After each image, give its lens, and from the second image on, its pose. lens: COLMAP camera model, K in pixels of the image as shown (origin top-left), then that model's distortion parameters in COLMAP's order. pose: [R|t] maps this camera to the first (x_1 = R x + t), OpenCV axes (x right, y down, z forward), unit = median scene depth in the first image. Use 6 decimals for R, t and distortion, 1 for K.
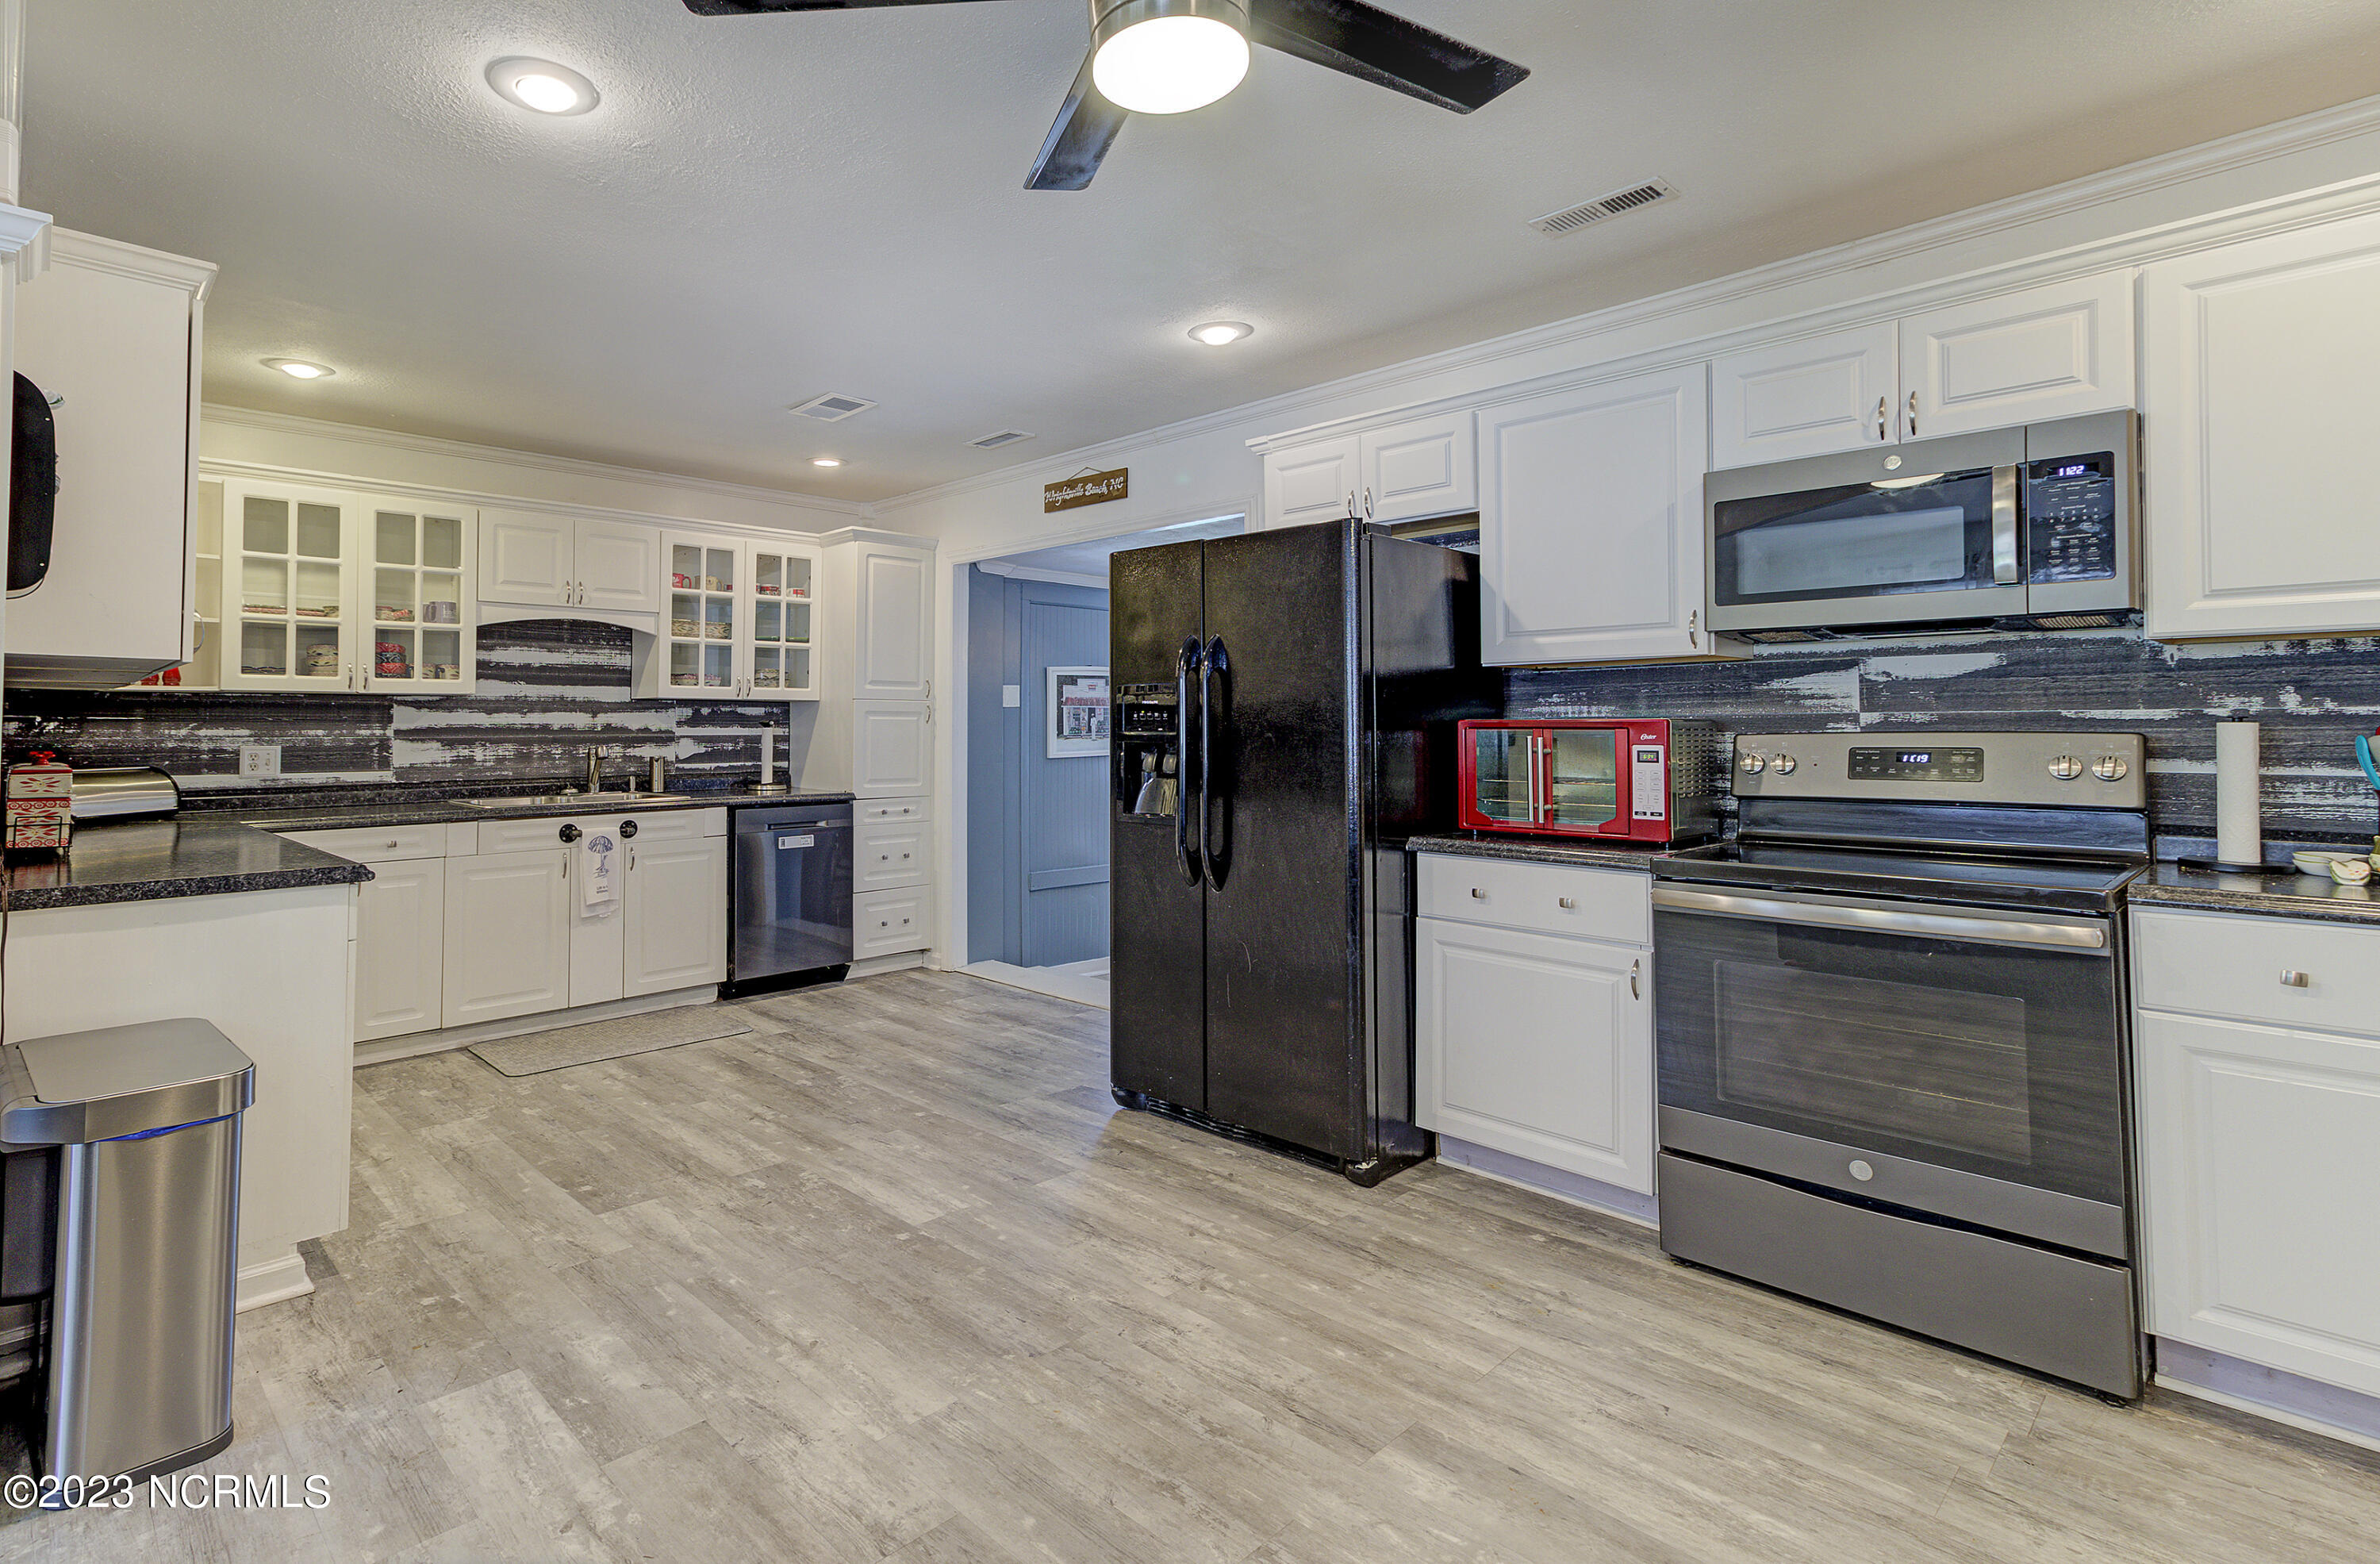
lens RADIAL K [[1161.3, 0, 1075.9], [0, 1161.3, 697.5], [0, 0, 1]] dist [0.001295, 0.007235]
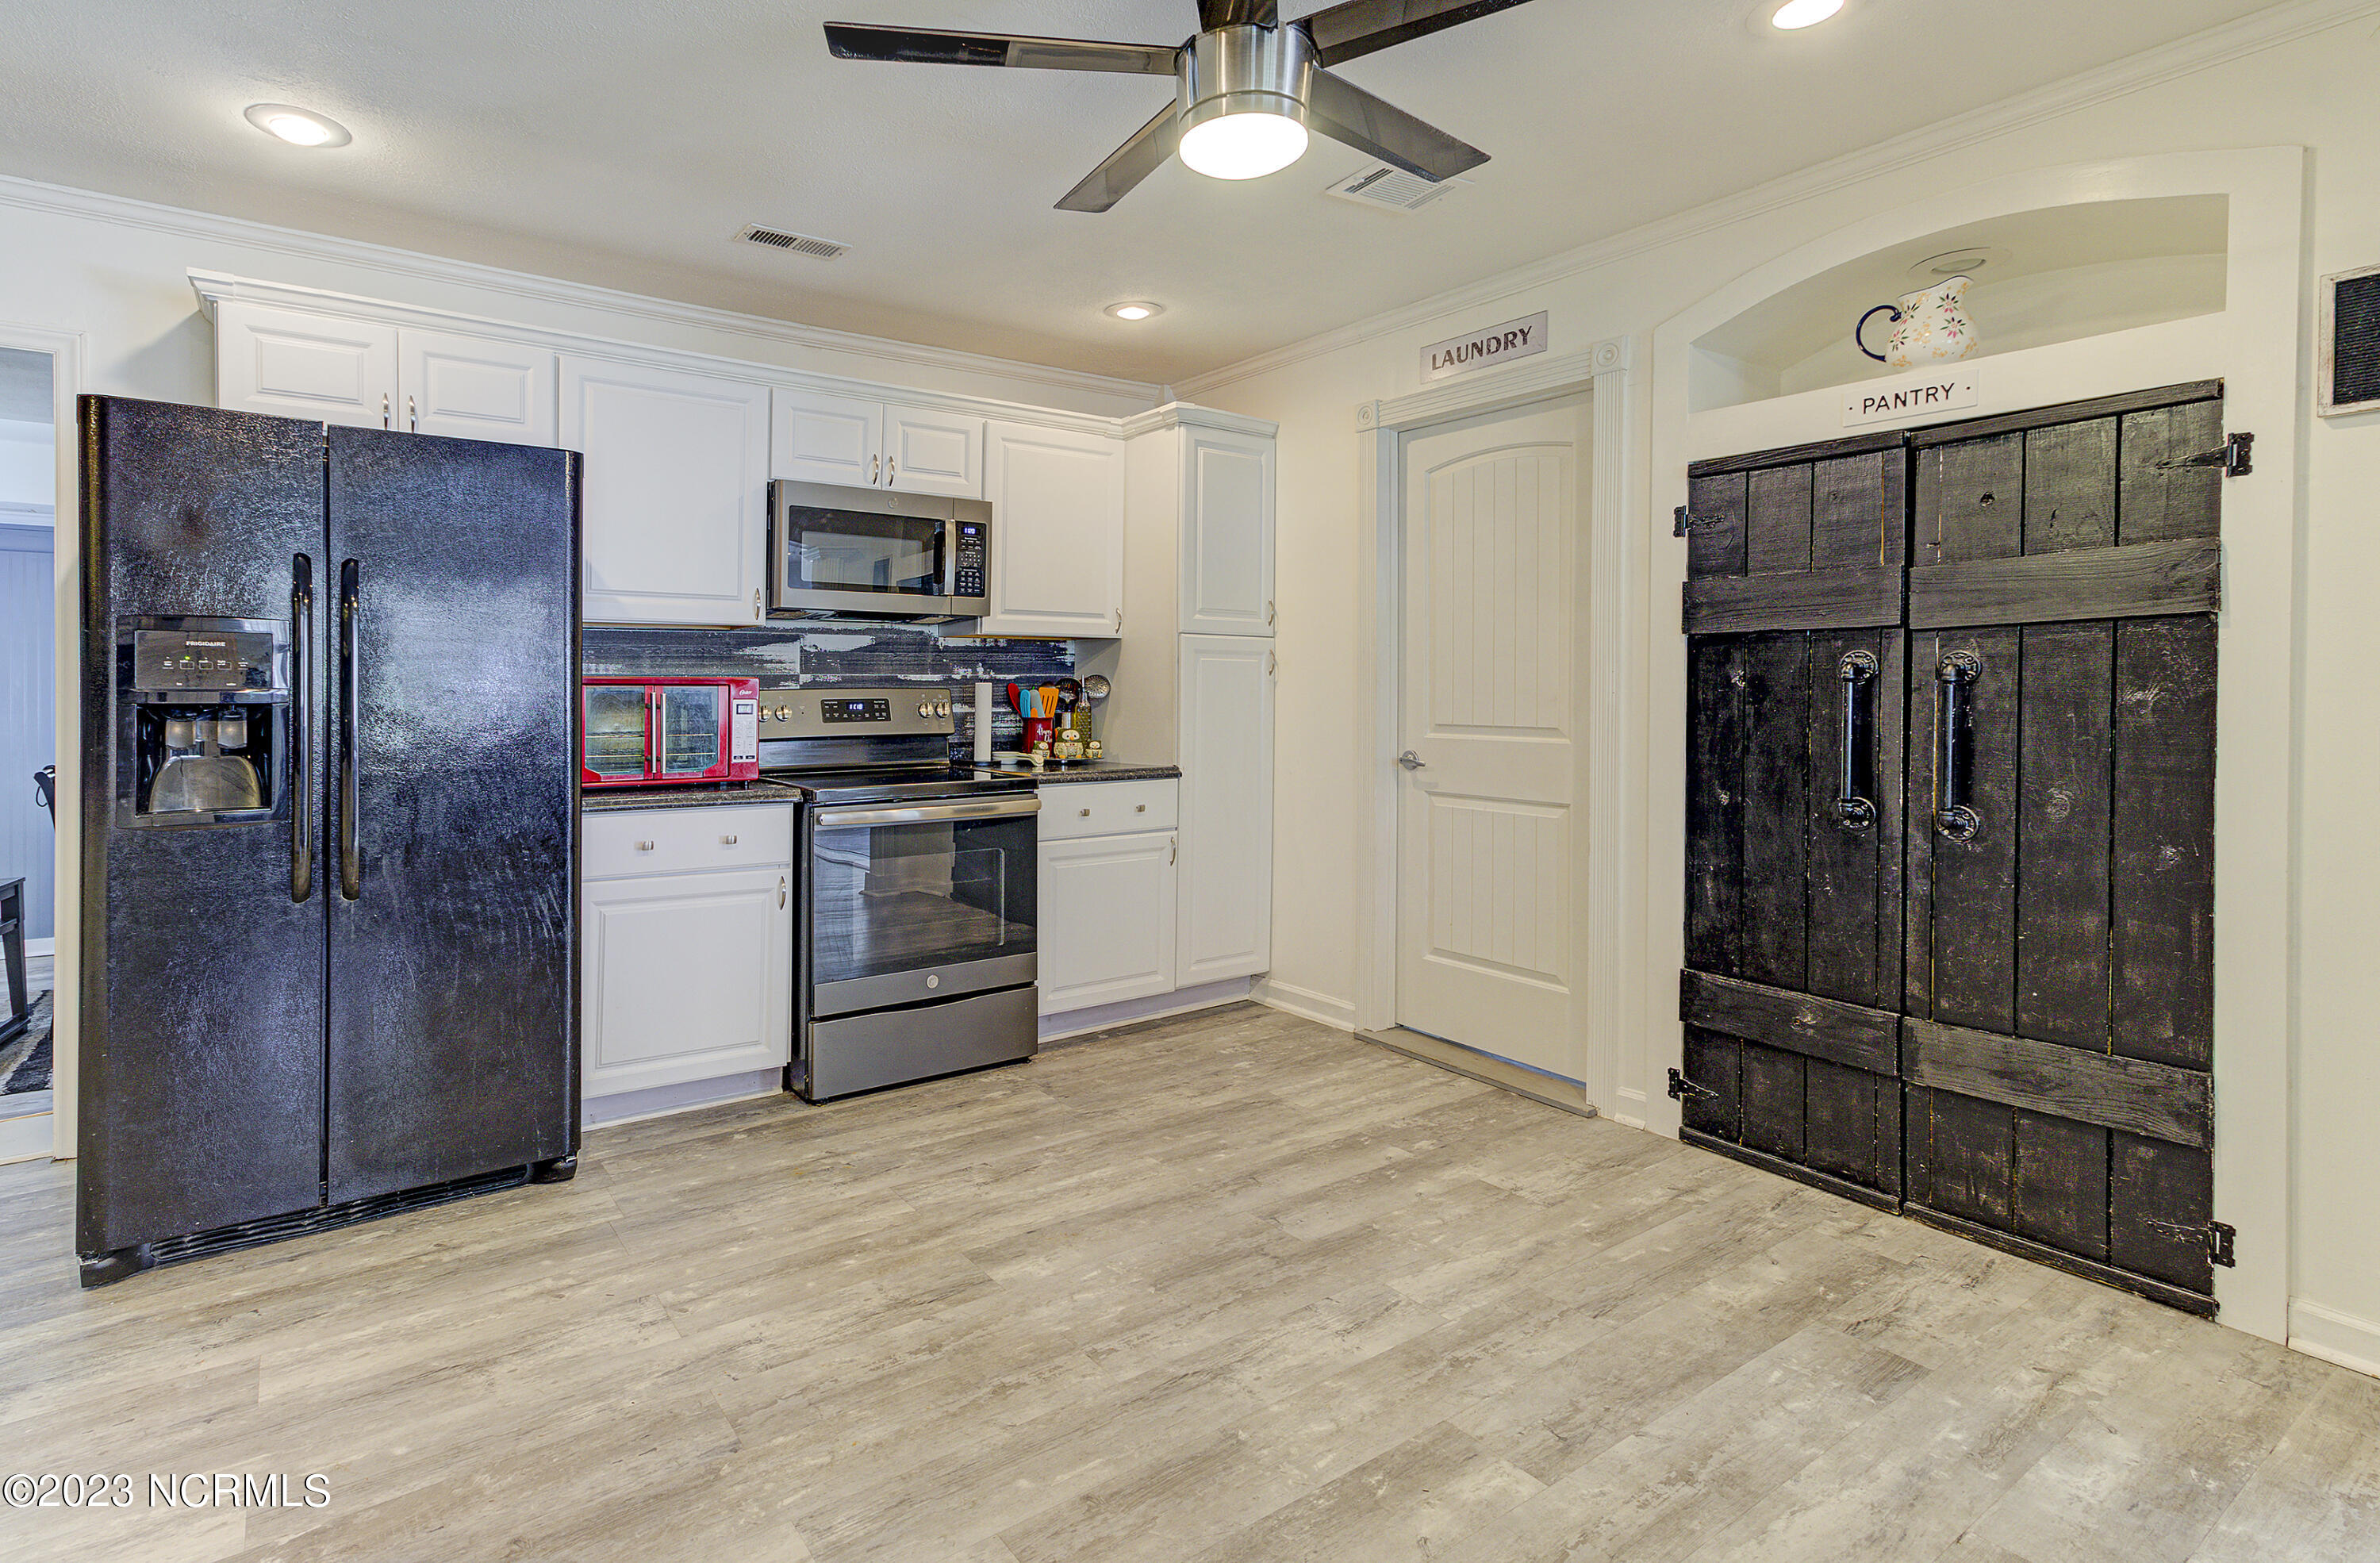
lens RADIAL K [[1161.2, 0, 1001.6], [0, 1161.2, 706.6], [0, 0, 1]] dist [0.001295, 0.007235]
pose [[0.174613, -0.014943, 0.984524, -0.701005], [-0.029073, 0.999371, 0.020324, 0.018495], [-0.984208, -0.032172, 0.174069, 0.601671]]
